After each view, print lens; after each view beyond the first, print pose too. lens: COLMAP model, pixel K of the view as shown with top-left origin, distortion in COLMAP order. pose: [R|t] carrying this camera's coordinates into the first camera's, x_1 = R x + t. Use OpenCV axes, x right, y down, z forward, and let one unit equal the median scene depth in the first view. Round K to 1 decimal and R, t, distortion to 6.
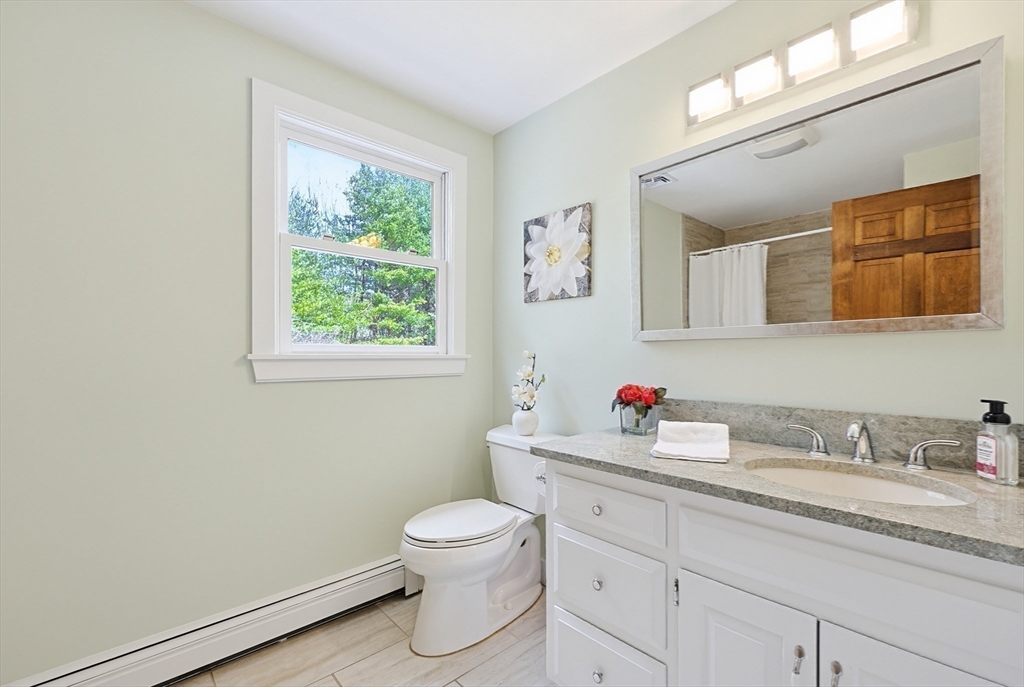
lens RADIAL K [[439.3, 0, 506.0], [0, 439.3, 351.8], [0, 0, 1]] dist [-0.000071, 0.000577]
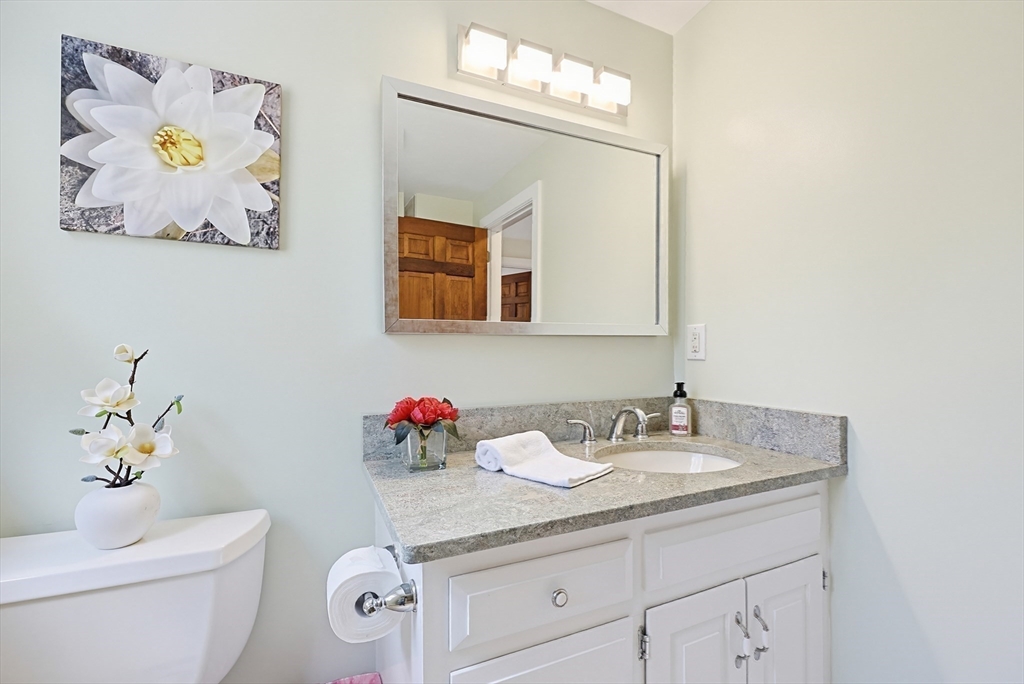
lens RADIAL K [[439.3, 0, 506.0], [0, 439.3, 350.3], [0, 0, 1]] dist [-0.000071, 0.000577]
pose [[0.306859, 0.008047, 0.951721, -0.249708], [-0.002472, 0.999968, -0.007658, 0.006233], [-0.951752, -0.000003, 0.306869, 0.526995]]
